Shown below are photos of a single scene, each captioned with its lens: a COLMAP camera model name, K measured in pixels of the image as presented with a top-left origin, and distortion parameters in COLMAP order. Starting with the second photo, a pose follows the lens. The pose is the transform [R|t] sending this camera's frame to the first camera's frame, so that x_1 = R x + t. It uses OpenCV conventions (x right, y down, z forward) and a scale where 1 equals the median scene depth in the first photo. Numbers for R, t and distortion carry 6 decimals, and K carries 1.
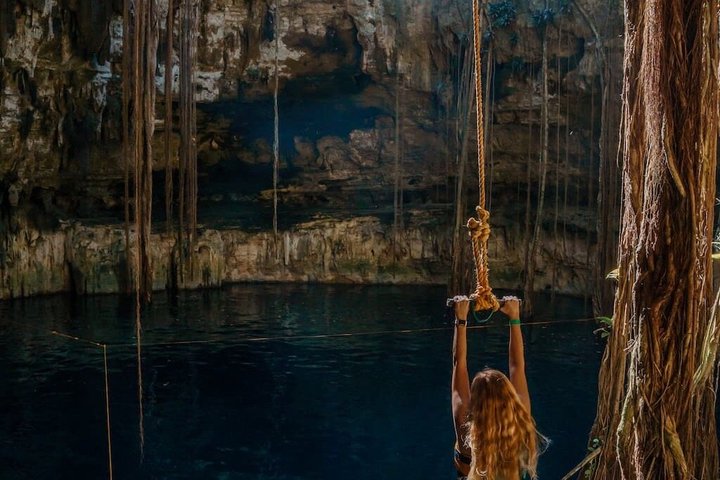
lens RADIAL K [[770.0, 0, 360.0], [0, 770.0, 240.0], [0, 0, 1]] dist [-0.206466, 0.218662]
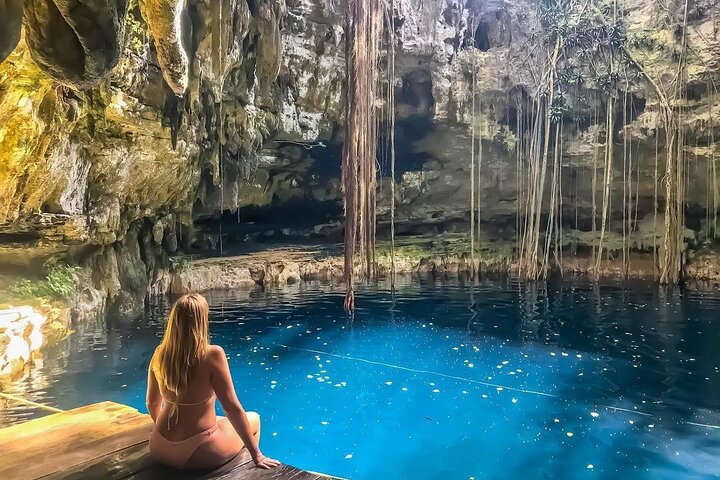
lens RADIAL K [[582.7, 0, 349.7], [0, 582.7, 241.5], [0, 0, 1]] dist [0.005740, 0.012058]
pose [[0.923483, -0.030942, 0.382389, -0.471225], [0.045506, 0.998540, -0.029100, -0.017023], [-0.380930, 0.044274, 0.923543, 0.238262]]
